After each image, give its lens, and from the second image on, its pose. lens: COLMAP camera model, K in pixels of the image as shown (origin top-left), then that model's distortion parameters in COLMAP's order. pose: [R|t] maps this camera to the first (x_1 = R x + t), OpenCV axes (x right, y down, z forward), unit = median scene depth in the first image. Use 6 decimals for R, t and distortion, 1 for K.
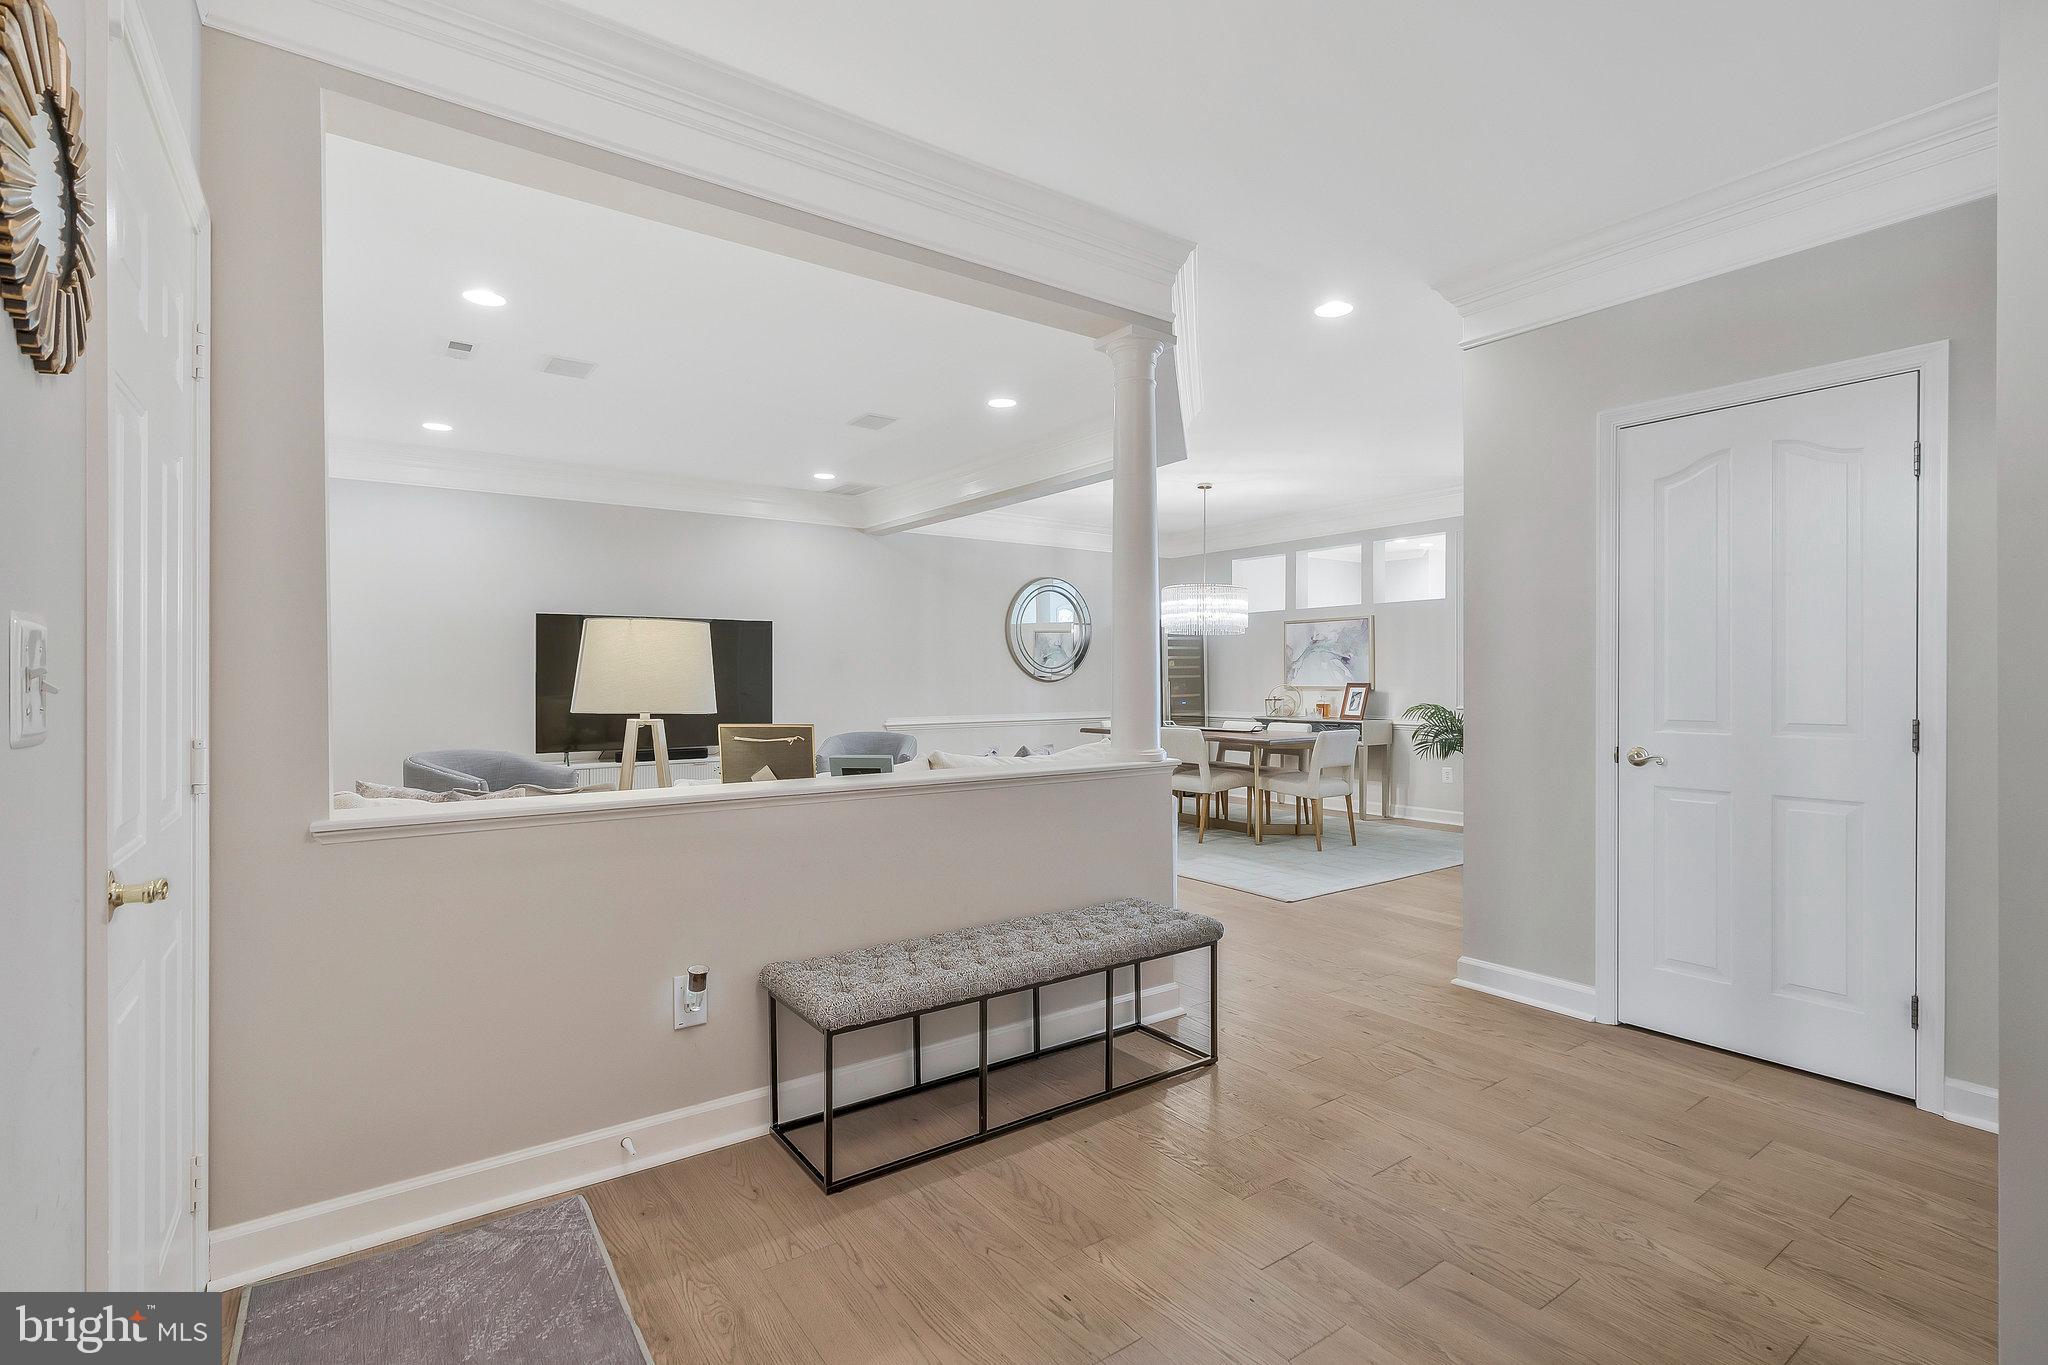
lens RADIAL K [[954.9, 0, 1032.5], [0, 954.9, 688.1], [0, 0, 1]] dist [-0.001432, -0.000082]
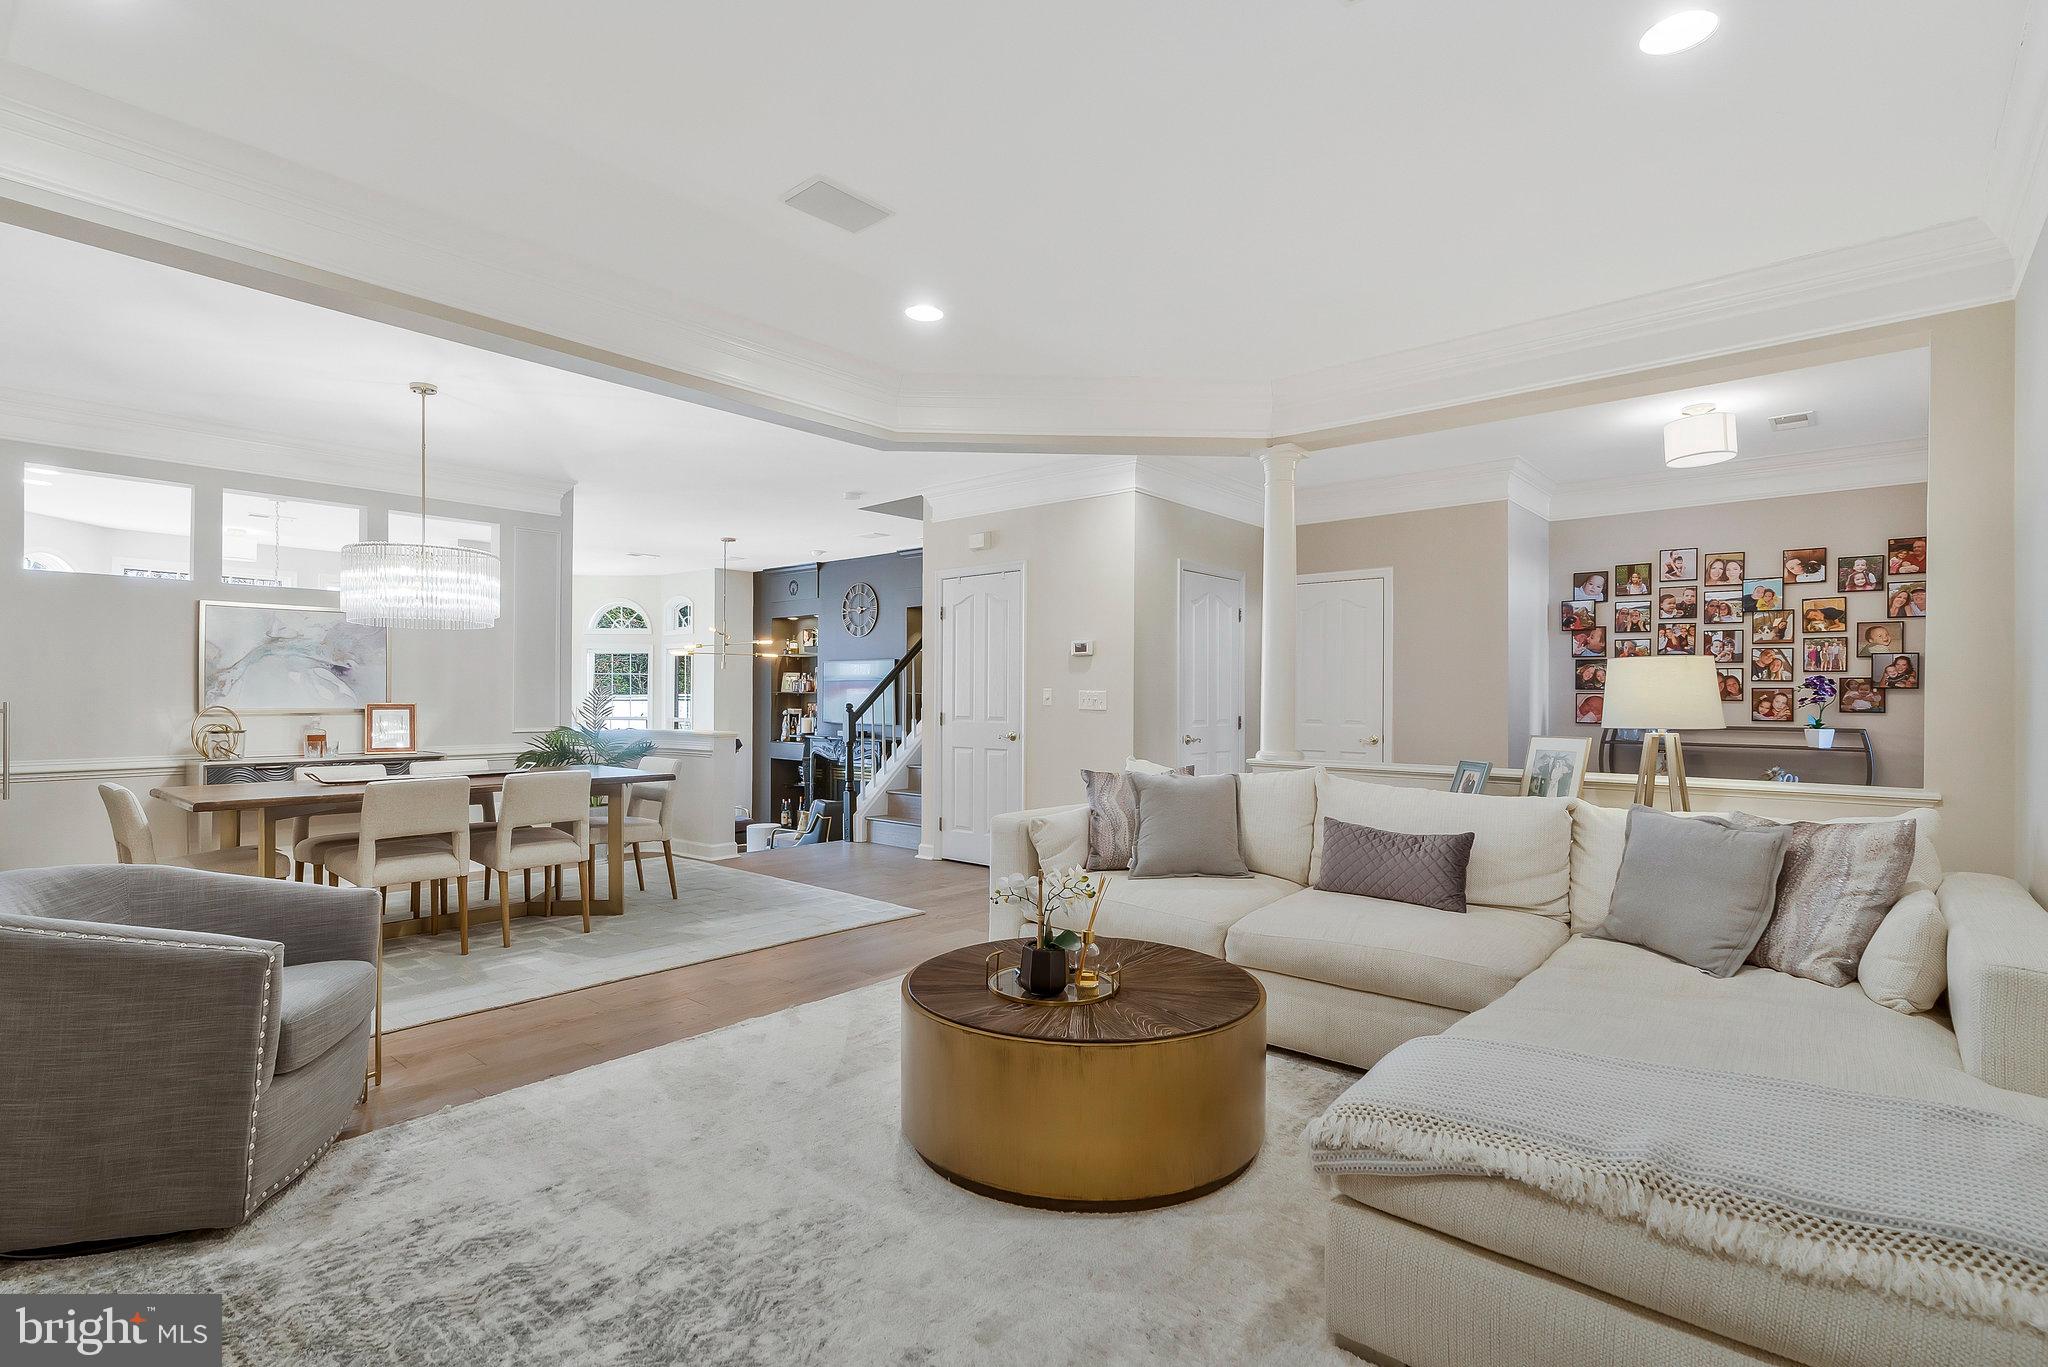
lens RADIAL K [[993.9, 0, 1018.9], [0, 993.9, 671.8], [0, 0, 1]] dist [0.001722, 0.000132]
pose [[-0.239007, 0.027798, 0.970620, -0.492508], [0.005219, 0.999612, -0.027343, -0.006183], [-0.971004, -0.001470, -0.239060, 0.712419]]
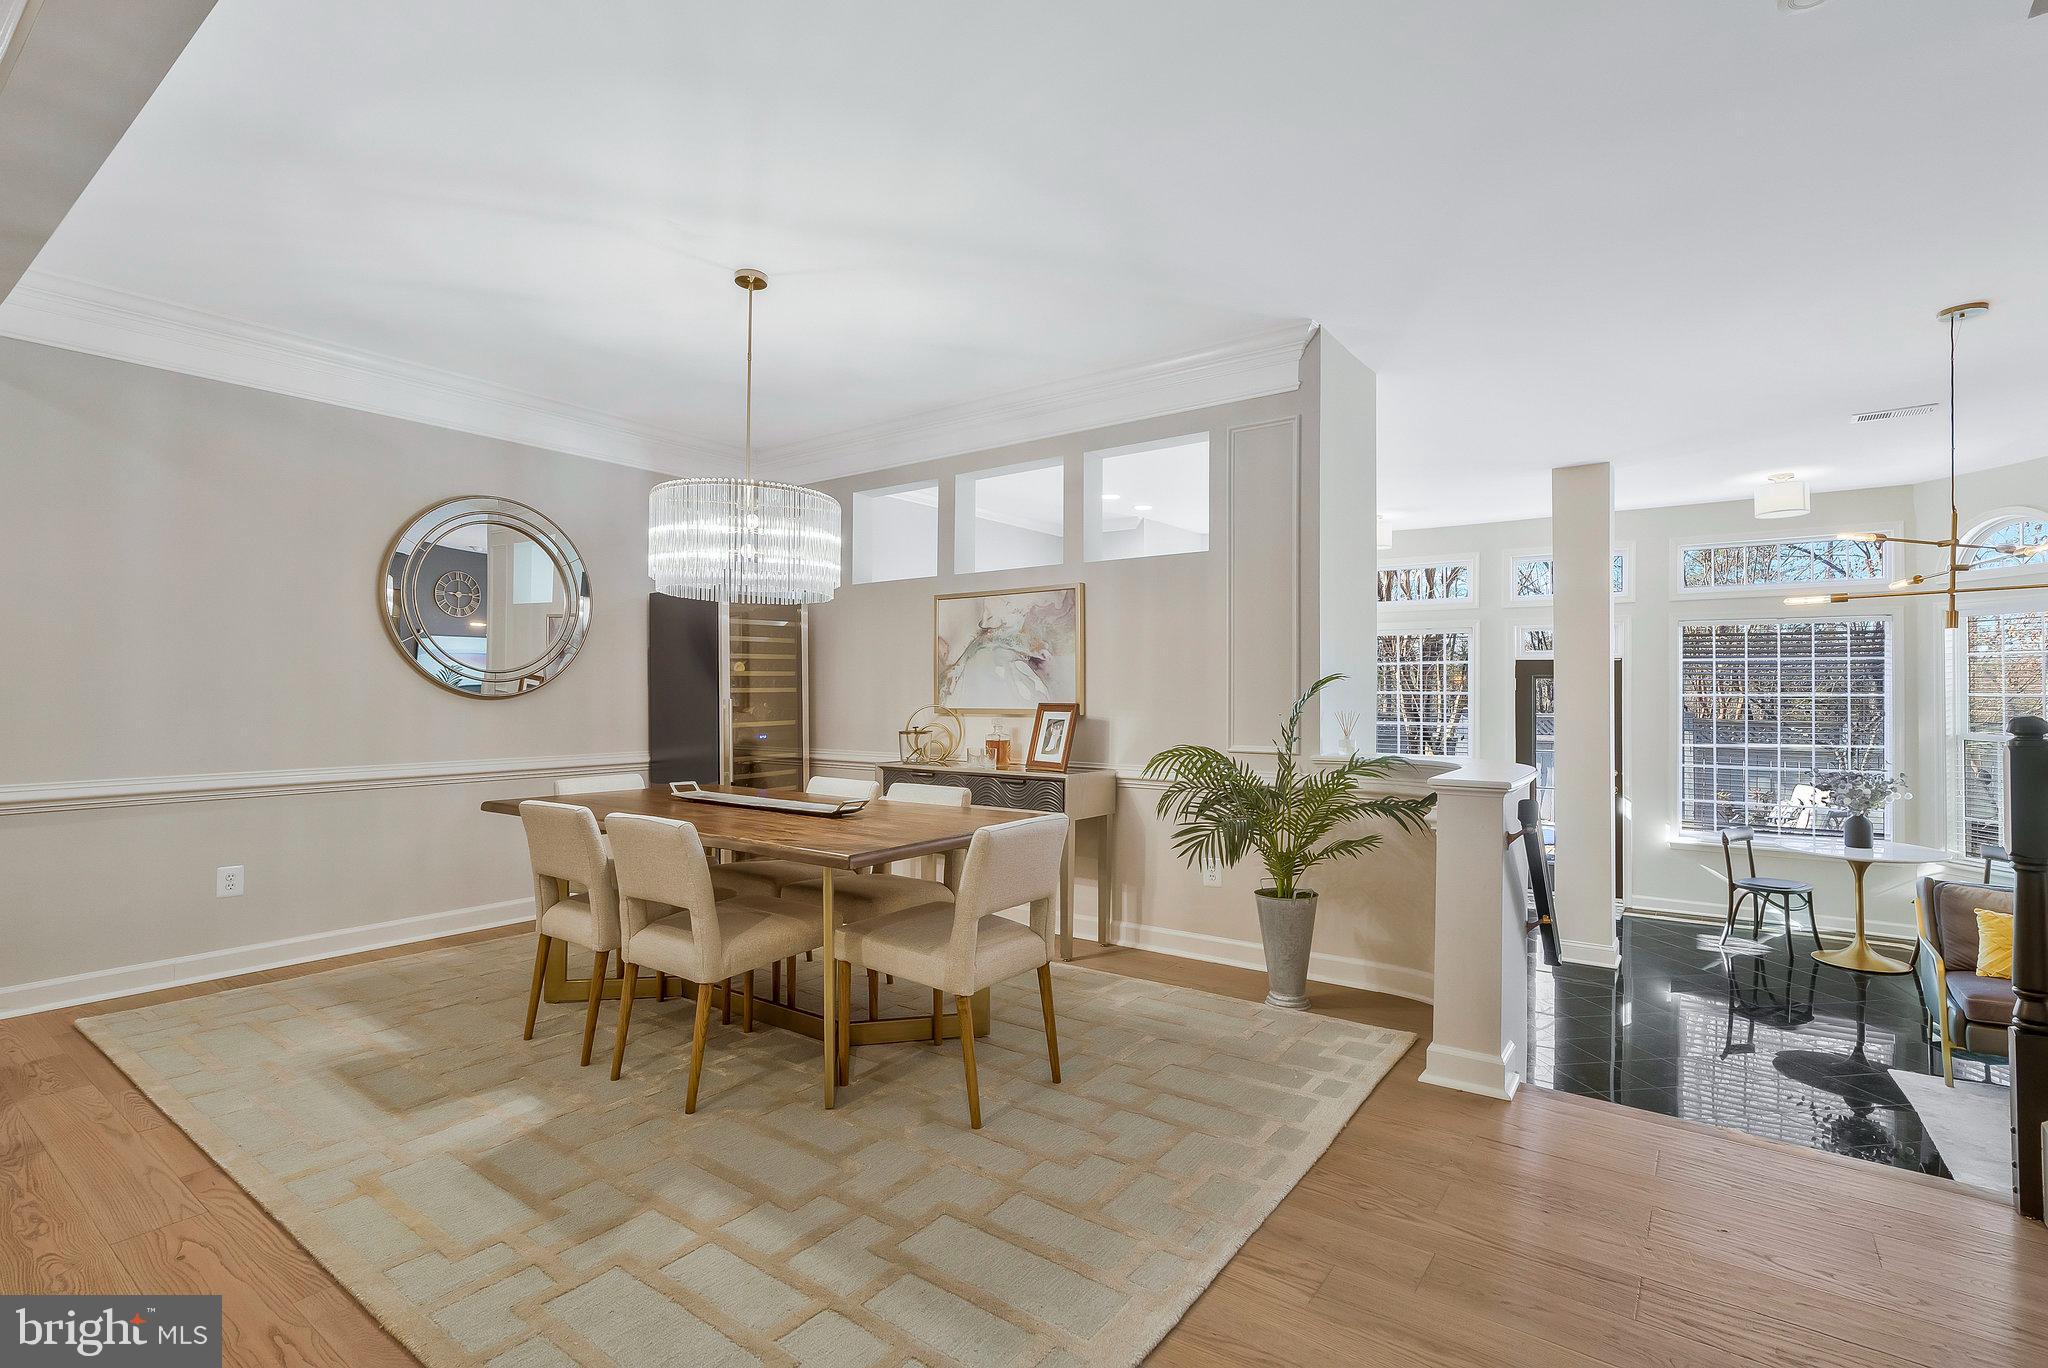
lens RADIAL K [[935.0, 0, 1028.9], [0, 935.0, 680.3], [0, 0, 1]] dist [-0.009317, -0.000023]
pose [[0.951726, 0.009721, 0.306795, 0.157465], [-0.002279, 0.999695, -0.024606, -0.005275], [-0.306941, 0.022719, 0.951457, 0.485149]]
